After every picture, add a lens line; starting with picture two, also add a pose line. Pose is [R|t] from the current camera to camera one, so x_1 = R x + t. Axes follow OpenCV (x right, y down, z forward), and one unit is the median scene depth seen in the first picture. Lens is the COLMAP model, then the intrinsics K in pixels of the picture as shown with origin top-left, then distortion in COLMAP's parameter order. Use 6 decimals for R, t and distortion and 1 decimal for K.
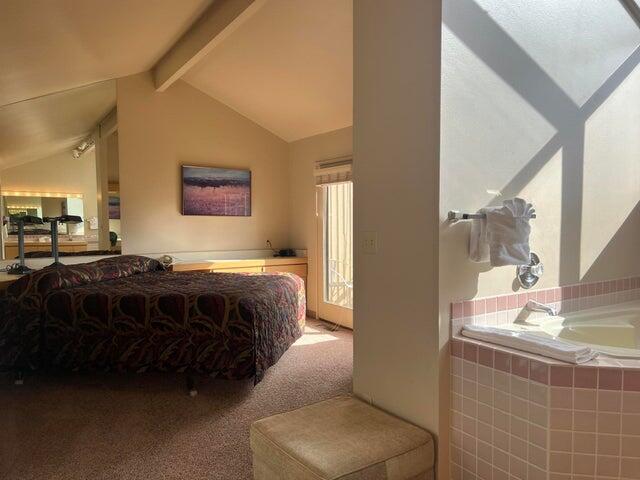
lens RADIAL K [[481.1, 0, 324.0], [0, 481.1, 245.5], [0, 0, 1]] dist [0.052871, -0.057233]
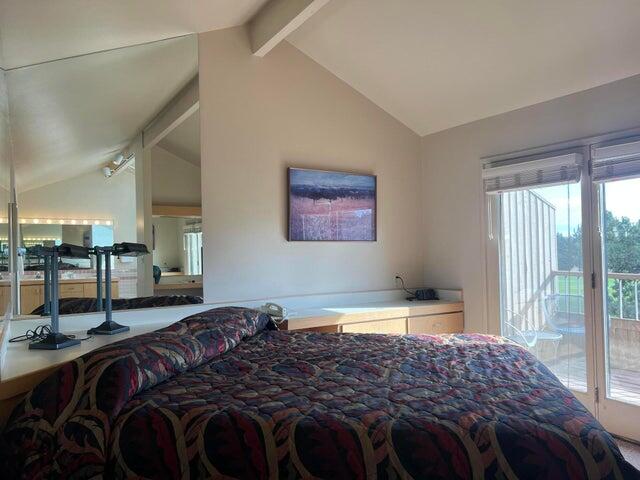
lens RADIAL K [[481.1, 0, 322.1], [0, 481.1, 242.1], [0, 0, 1]] dist [0.052871, -0.057233]
pose [[0.999657, -0.014126, -0.022036, -0.229163], [0.012629, 0.997695, -0.066679, -0.016345], [0.022927, 0.066378, 0.997531, 0.338998]]
